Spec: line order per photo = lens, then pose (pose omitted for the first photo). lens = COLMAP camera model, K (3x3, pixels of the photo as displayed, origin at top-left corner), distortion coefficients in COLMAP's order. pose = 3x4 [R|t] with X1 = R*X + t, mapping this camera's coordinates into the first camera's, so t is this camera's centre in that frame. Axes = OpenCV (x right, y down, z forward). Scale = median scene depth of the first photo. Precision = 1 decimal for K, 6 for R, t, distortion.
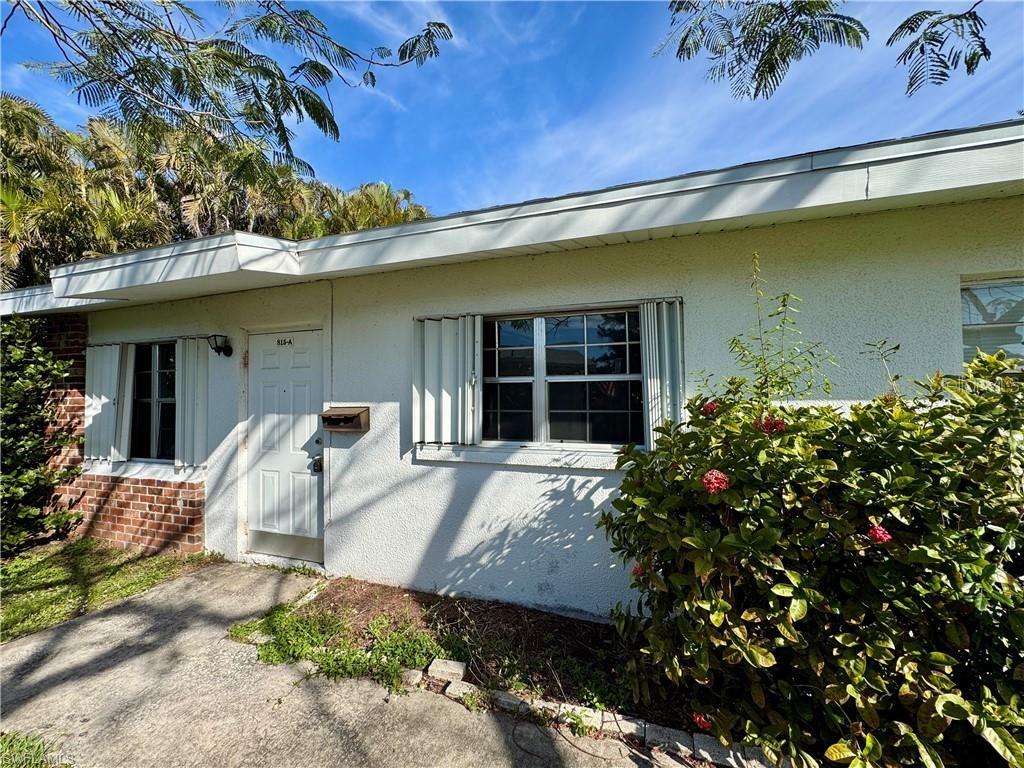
lens RADIAL K [[411.1, 0, 514.4], [0, 411.1, 386.5], [0, 0, 1]] dist [-0.005448, 0.000805]
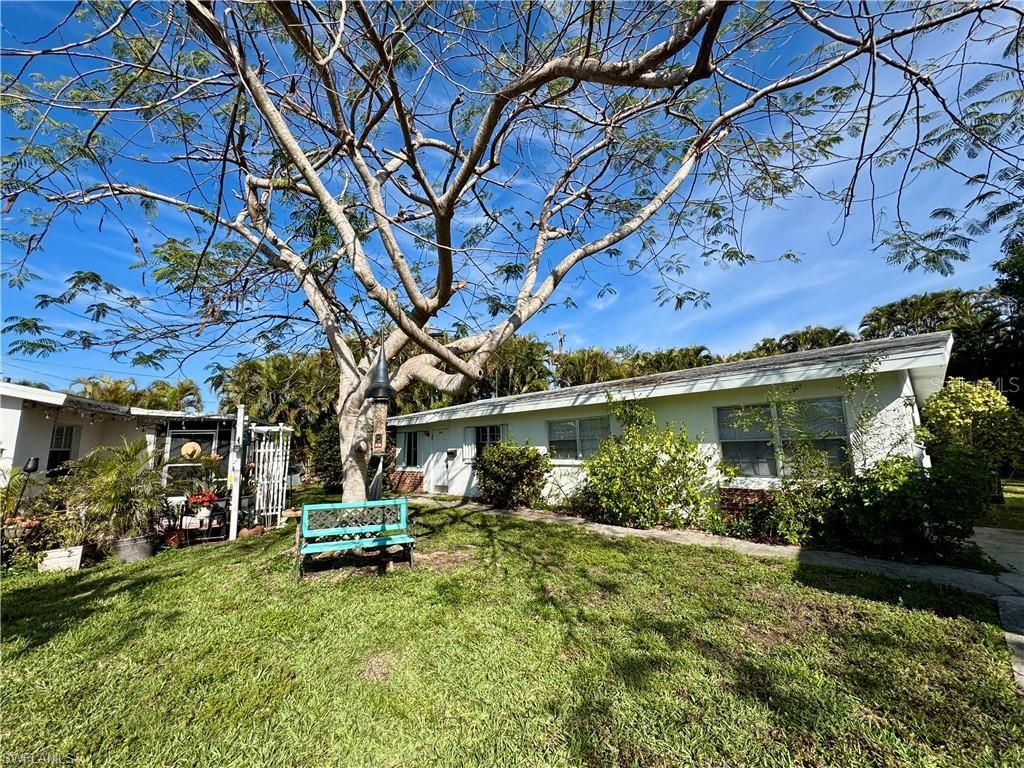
lens RADIAL K [[411.1, 0, 506.9], [0, 411.1, 385.2], [0, 0, 1]] dist [-0.005448, 0.000805]
pose [[0.887632, -0.081164, -0.453345, 1.594435], [0.026325, 0.991681, -0.126001, -0.045449], [0.459800, 0.099909, 0.882384, -1.924493]]
